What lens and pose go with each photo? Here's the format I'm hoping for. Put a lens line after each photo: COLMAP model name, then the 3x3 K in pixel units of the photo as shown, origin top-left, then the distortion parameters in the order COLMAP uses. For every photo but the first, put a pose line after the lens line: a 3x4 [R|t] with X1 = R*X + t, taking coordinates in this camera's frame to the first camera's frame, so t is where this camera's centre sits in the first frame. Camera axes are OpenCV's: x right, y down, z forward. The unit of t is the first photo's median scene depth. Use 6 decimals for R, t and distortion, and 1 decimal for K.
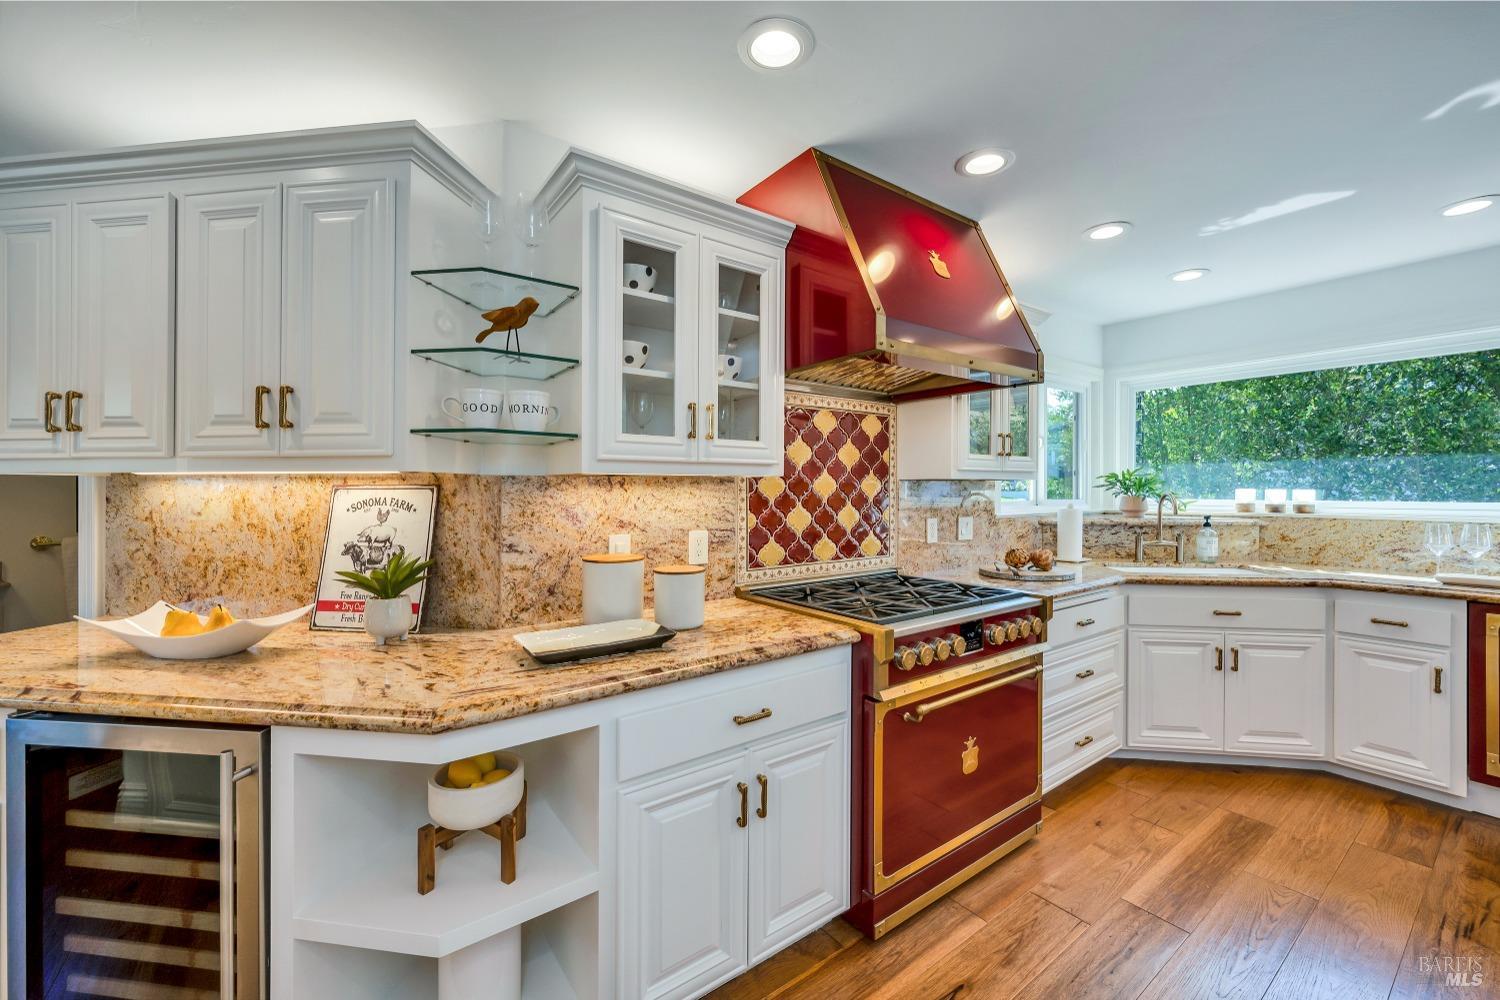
lens RADIAL K [[599.6, 0, 750.0], [0, 599.6, 500.0], [0, 0, 1]] dist [-0.000044, -0.000046]
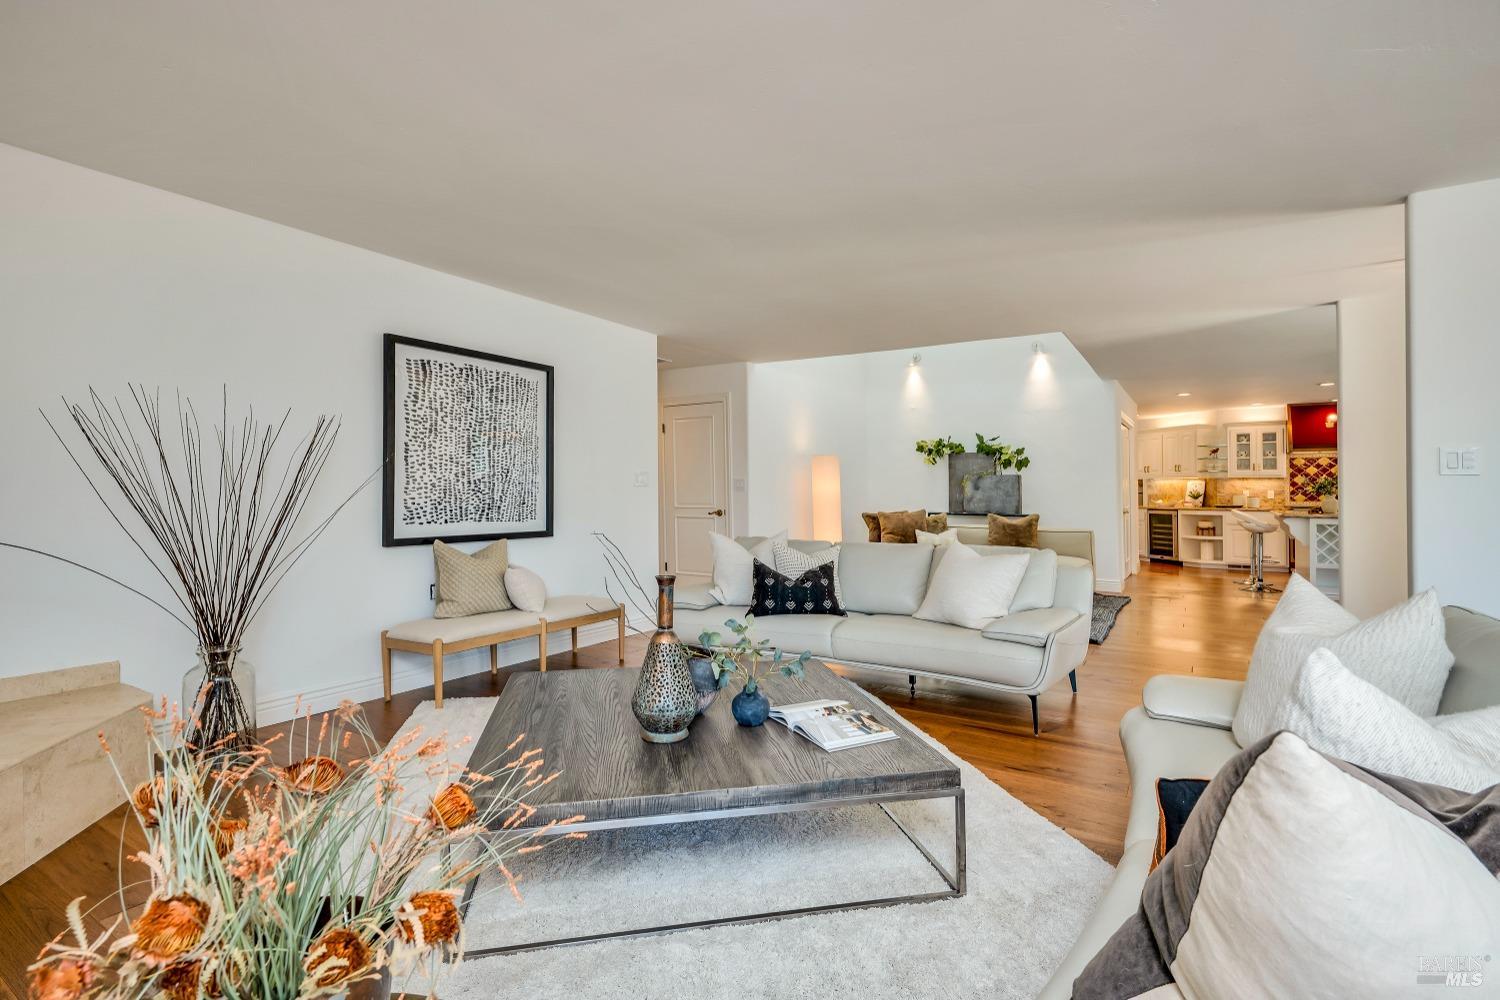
lens RADIAL K [[702.7, 0, 749.2], [0, 702.7, 456.0], [0, 0, 1]] dist [0.000705, 0.000089]
pose [[0.359974, -0.041308, -0.932047, 3.865899], [-0.017884, 0.998530, -0.051162, 0.153280], [0.932791, 0.035085, 0.358706, -5.055380]]
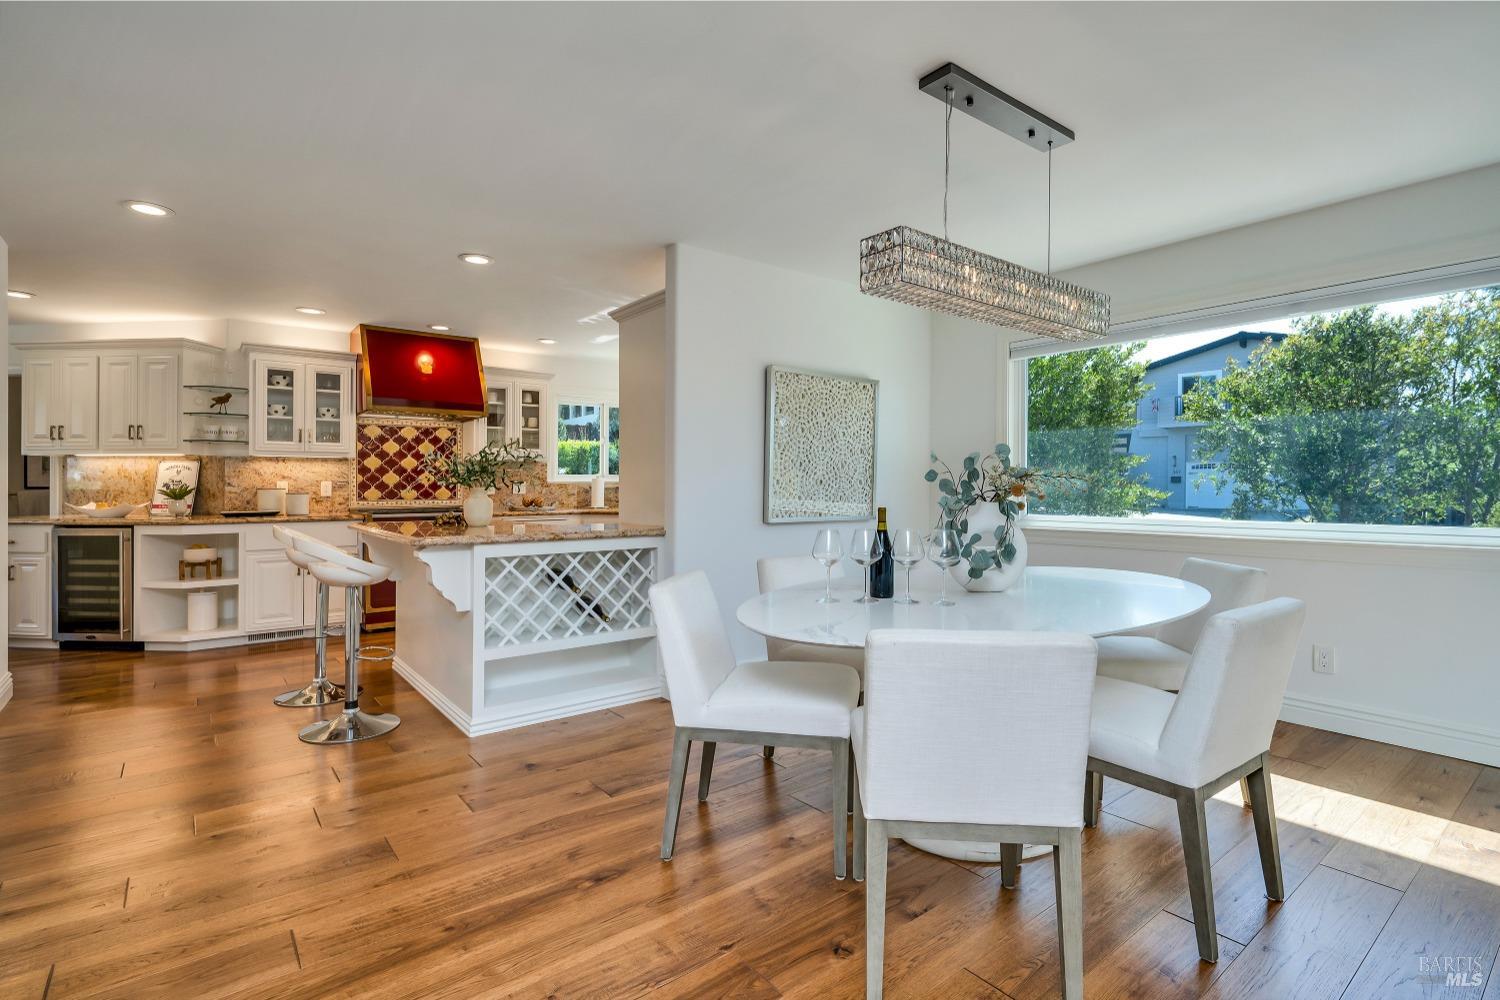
lens RADIAL K [[716.0, 0, 750.0], [0, 716.0, 500.0], [0, 0, 1]] dist [0.000272, 0.000070]
pose [[0.999276, 0.001612, 0.038000, 1.729102], [-0.001830, 0.999982, 0.005693, 0.125097], [-0.037990, -0.005758, 0.999262, -2.175506]]
